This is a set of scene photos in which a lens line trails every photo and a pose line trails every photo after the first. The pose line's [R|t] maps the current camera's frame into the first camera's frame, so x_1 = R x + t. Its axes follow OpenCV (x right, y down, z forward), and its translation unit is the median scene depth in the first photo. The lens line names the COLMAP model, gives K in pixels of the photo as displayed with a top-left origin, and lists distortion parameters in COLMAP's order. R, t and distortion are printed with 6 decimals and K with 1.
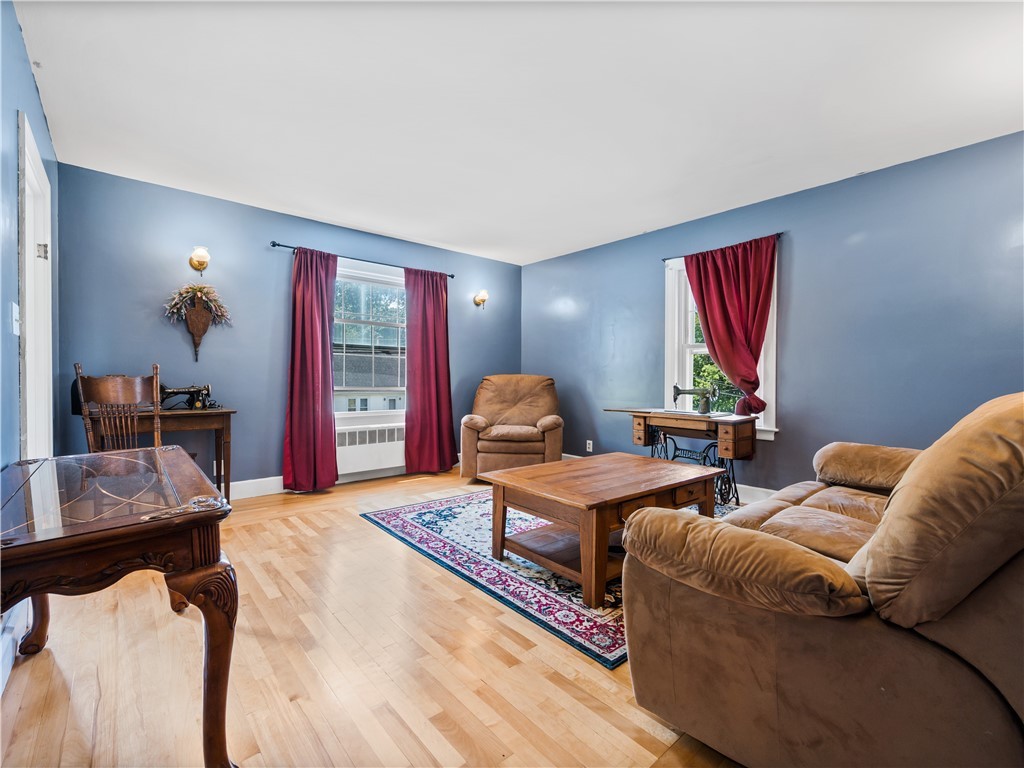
lens RADIAL K [[455.4, 0, 516.9], [0, 455.4, 380.6], [0, 0, 1]] dist [-0.000121, 0.000419]
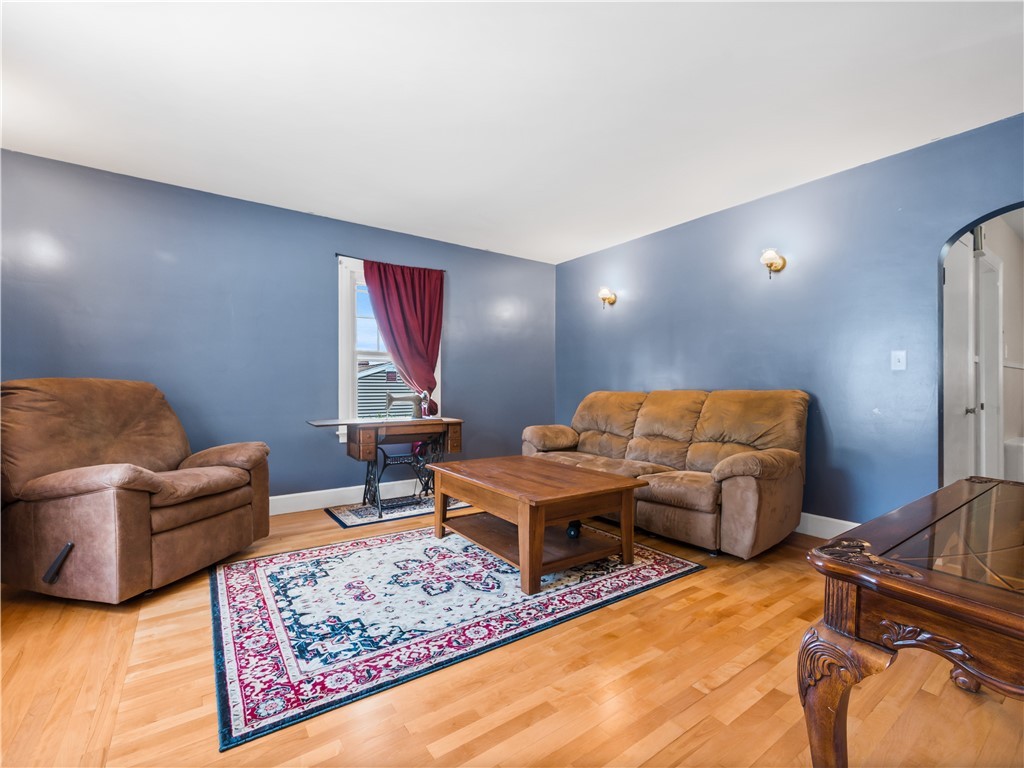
lens RADIAL K [[455.4, 0, 516.9], [0, 455.4, 380.6], [0, 0, 1]] dist [-0.000121, 0.000419]
pose [[0.094985, 0.008771, 0.995440, -0.838187], [0.003266, 0.999953, -0.009123, -0.007823], [-0.995473, 0.004117, 0.094952, 0.864662]]
